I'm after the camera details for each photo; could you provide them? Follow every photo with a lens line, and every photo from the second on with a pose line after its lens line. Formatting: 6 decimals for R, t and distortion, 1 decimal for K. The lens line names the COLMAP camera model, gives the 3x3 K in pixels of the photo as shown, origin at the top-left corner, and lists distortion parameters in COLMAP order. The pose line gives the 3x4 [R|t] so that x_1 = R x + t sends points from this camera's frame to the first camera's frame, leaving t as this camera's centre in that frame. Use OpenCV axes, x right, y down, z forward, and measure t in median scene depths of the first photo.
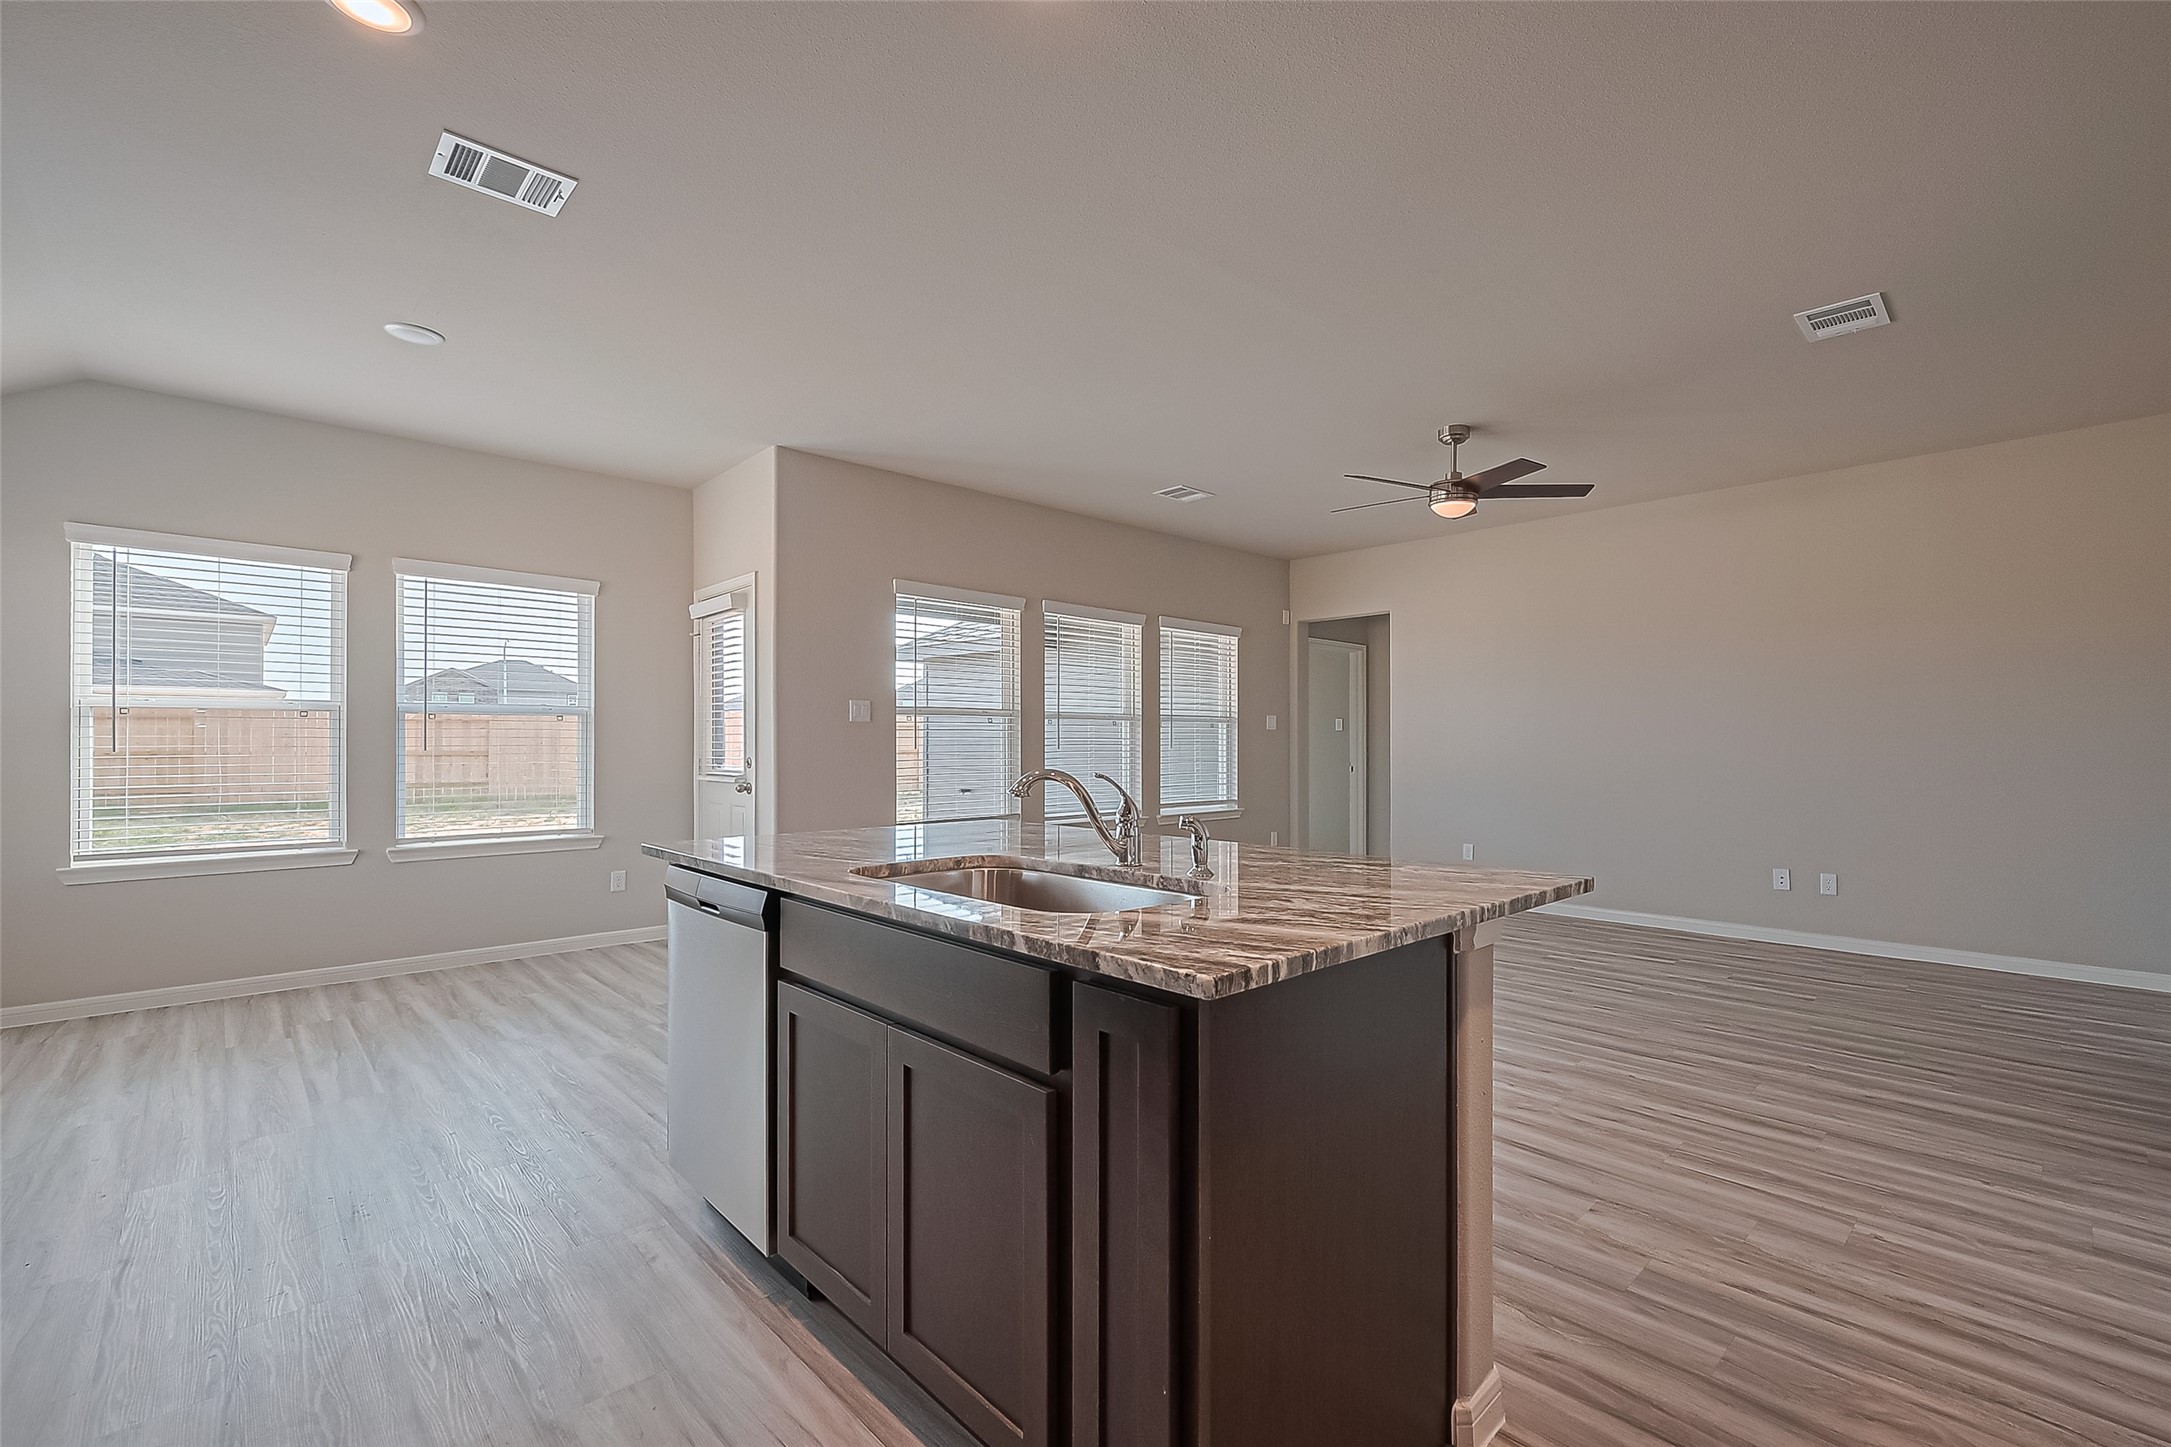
lens RADIAL K [[969.7, 0, 1139.1], [0, 969.7, 735.6], [0, 0, 1]] dist [0.004820, 0.000101]
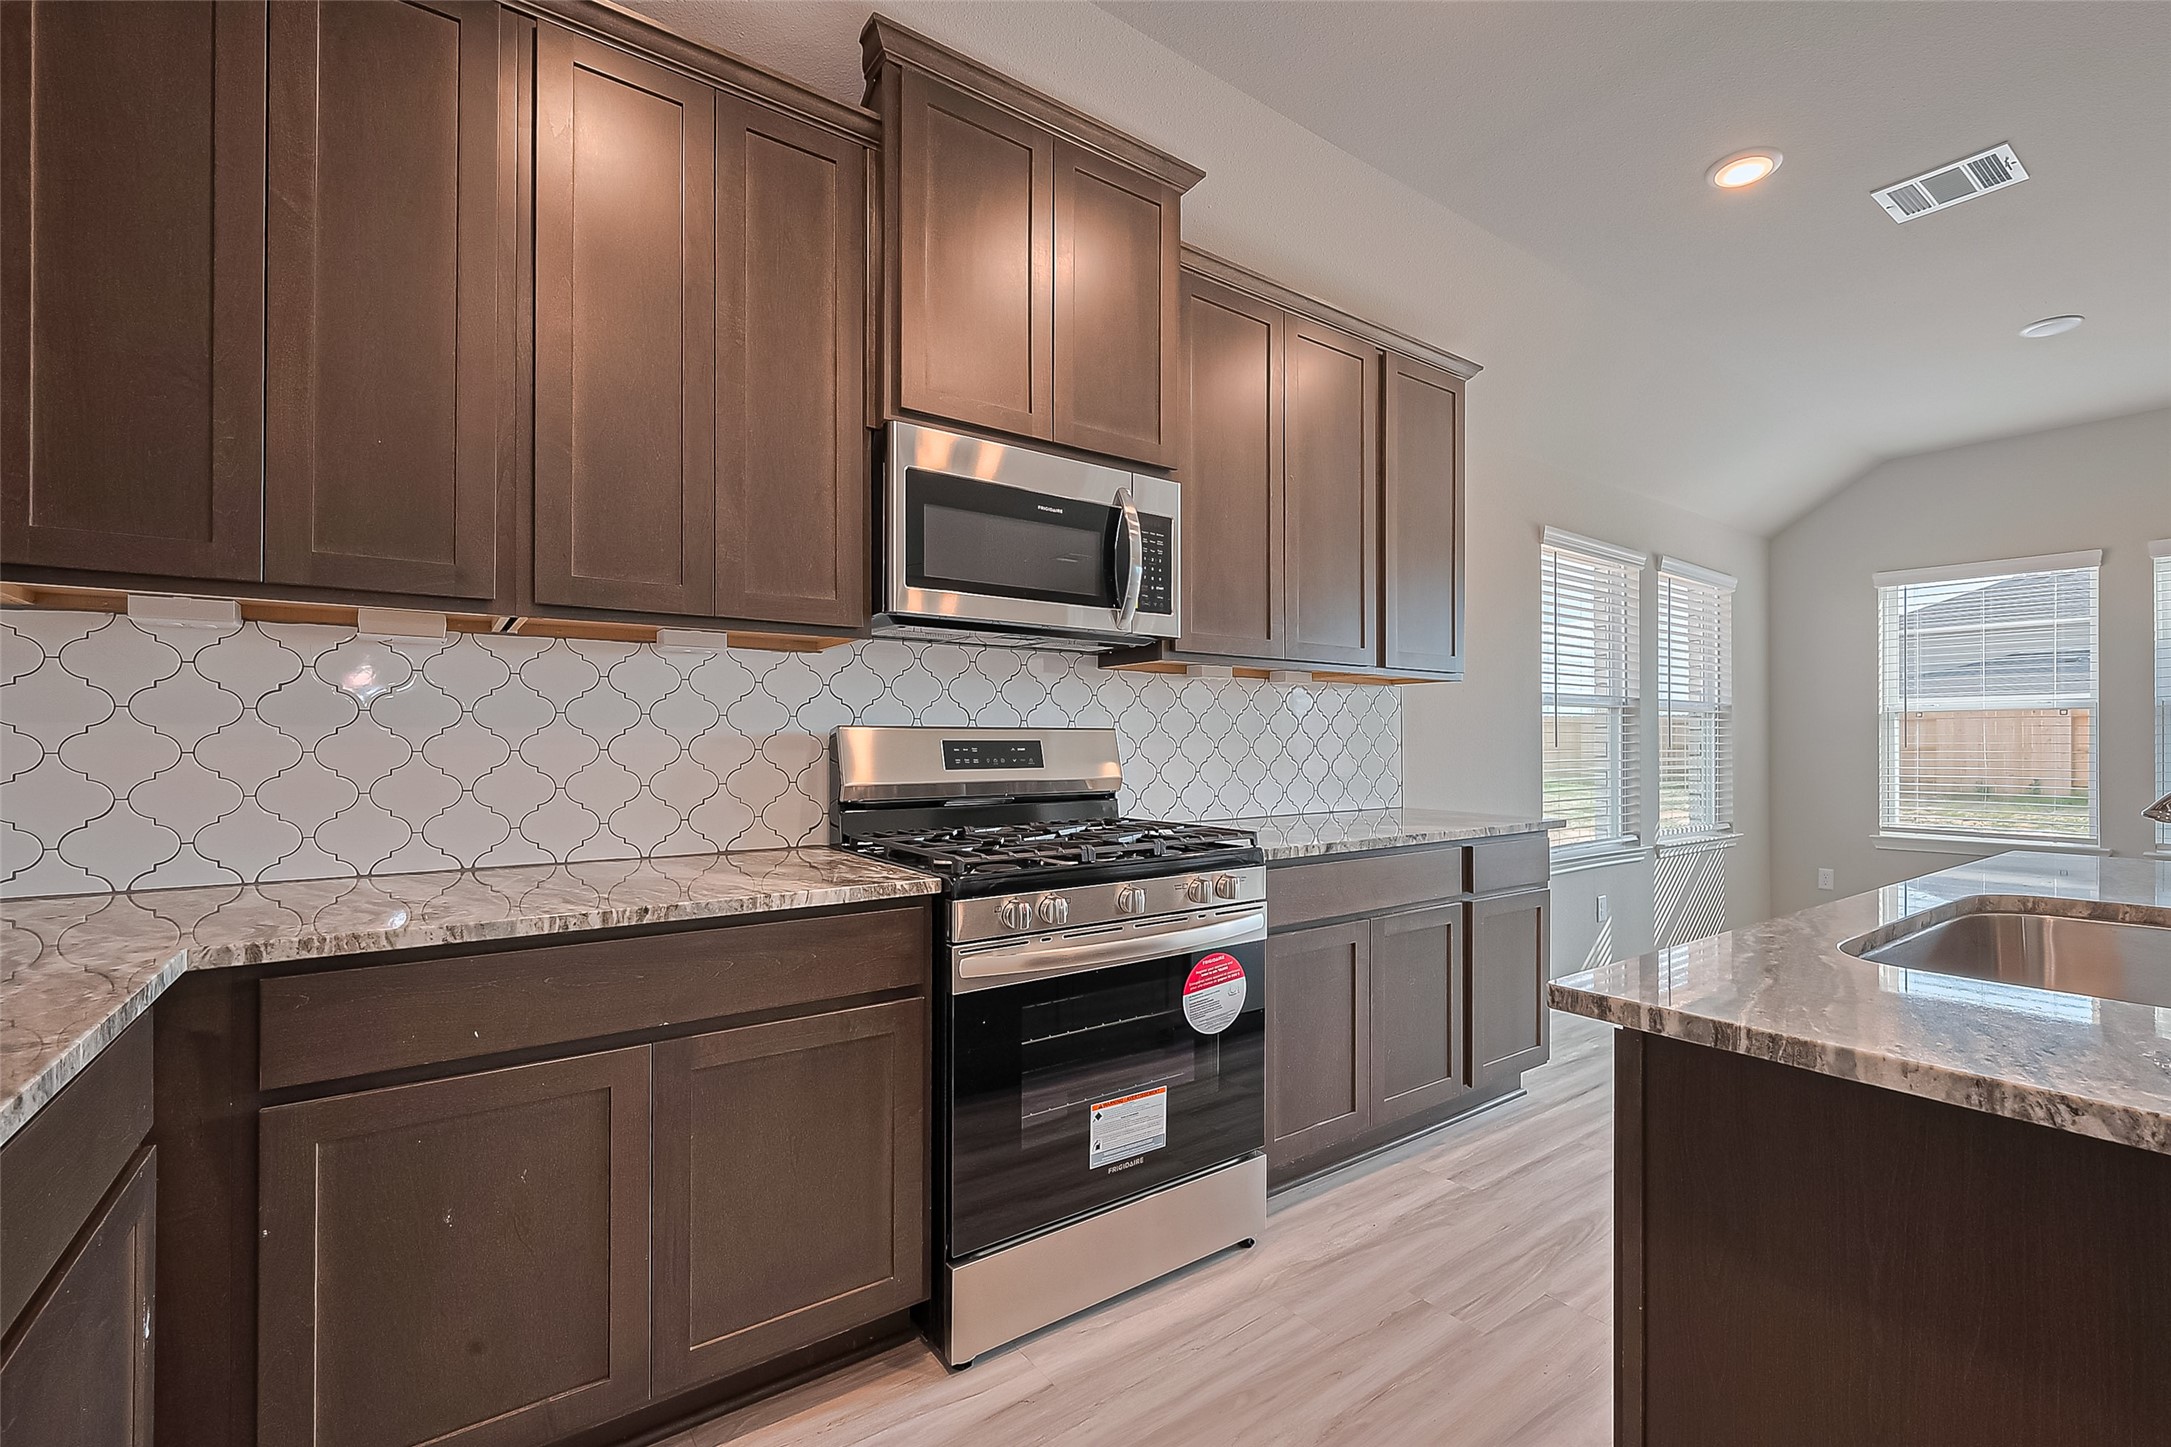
lens RADIAL K [[957.6, 0, 1185.7], [0, 957.6, 742.2], [0, 0, 1]] dist [0.001071, 0.000207]
pose [[-0.078564, 0.002631, -0.996906, 0.260484], [0.007721, 0.999968, 0.002031, 0.000188], [0.996879, -0.007538, -0.078582, 0.175935]]
